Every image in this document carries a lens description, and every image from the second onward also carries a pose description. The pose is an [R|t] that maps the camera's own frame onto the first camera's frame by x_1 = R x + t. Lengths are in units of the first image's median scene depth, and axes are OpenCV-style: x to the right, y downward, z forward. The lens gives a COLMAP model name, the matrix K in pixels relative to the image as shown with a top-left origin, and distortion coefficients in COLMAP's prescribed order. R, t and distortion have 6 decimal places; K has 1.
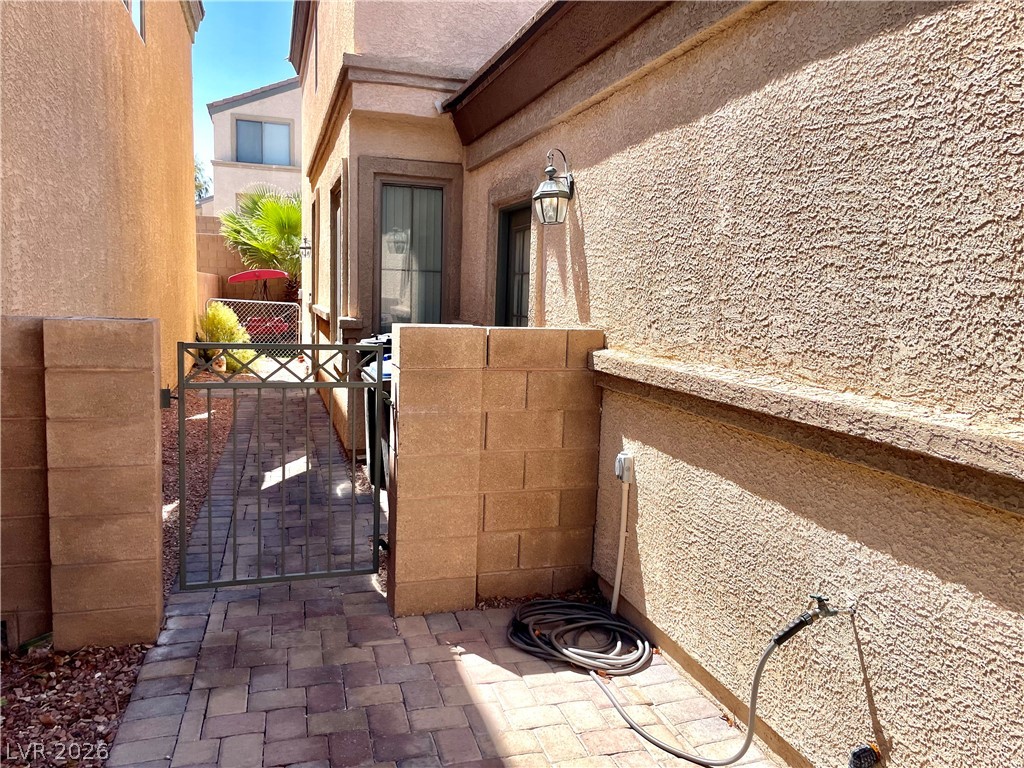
lens RADIAL K [[775.3, 0, 509.0], [0, 775.3, 382.5], [0, 0, 1]] dist [0.083953, -0.115653]
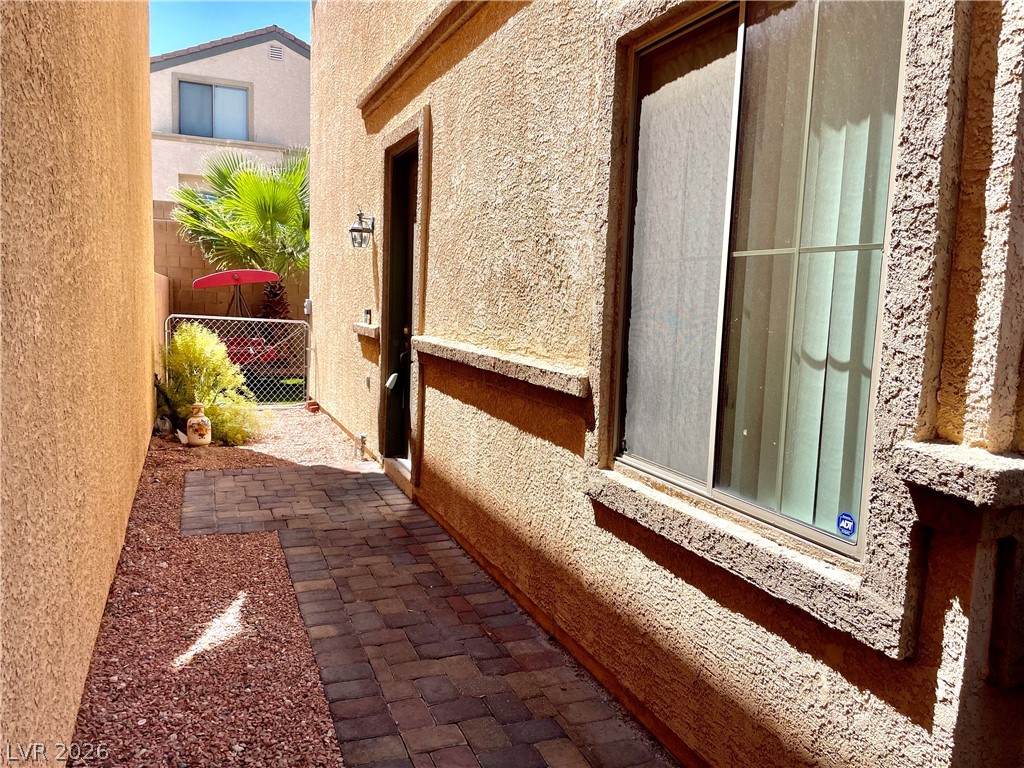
lens RADIAL K [[775.3, 0, 508.7], [0, 775.3, 384.6], [0, 0, 1]] dist [0.083953, -0.115653]
pose [[0.996105, -0.007351, 0.087869, -0.132154], [0.007630, 0.999967, -0.002847, -0.037299], [-0.087845, 0.003506, 0.996128, 0.275228]]
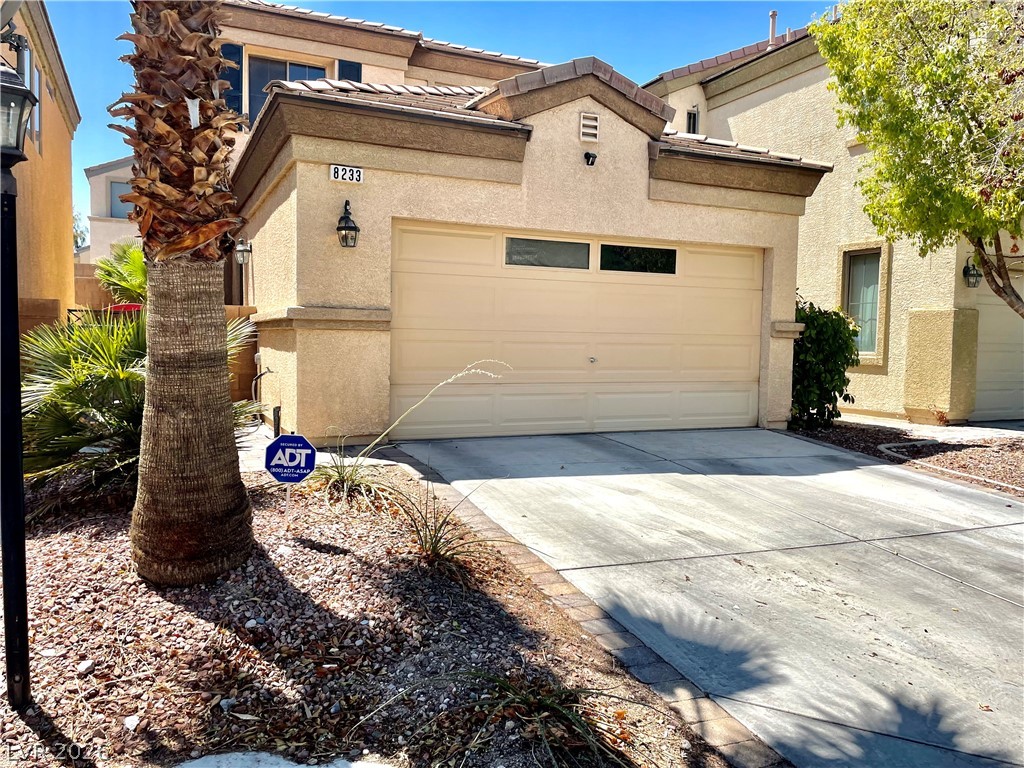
lens RADIAL K [[775.3, 0, 510.6], [0, 775.3, 386.1], [0, 0, 1]] dist [0.083953, -0.115653]
pose [[0.991546, -0.023588, 0.127597, 0.121248], [0.030393, 0.998203, -0.051651, 0.067471], [-0.126149, 0.055092, 0.990480, -0.306554]]
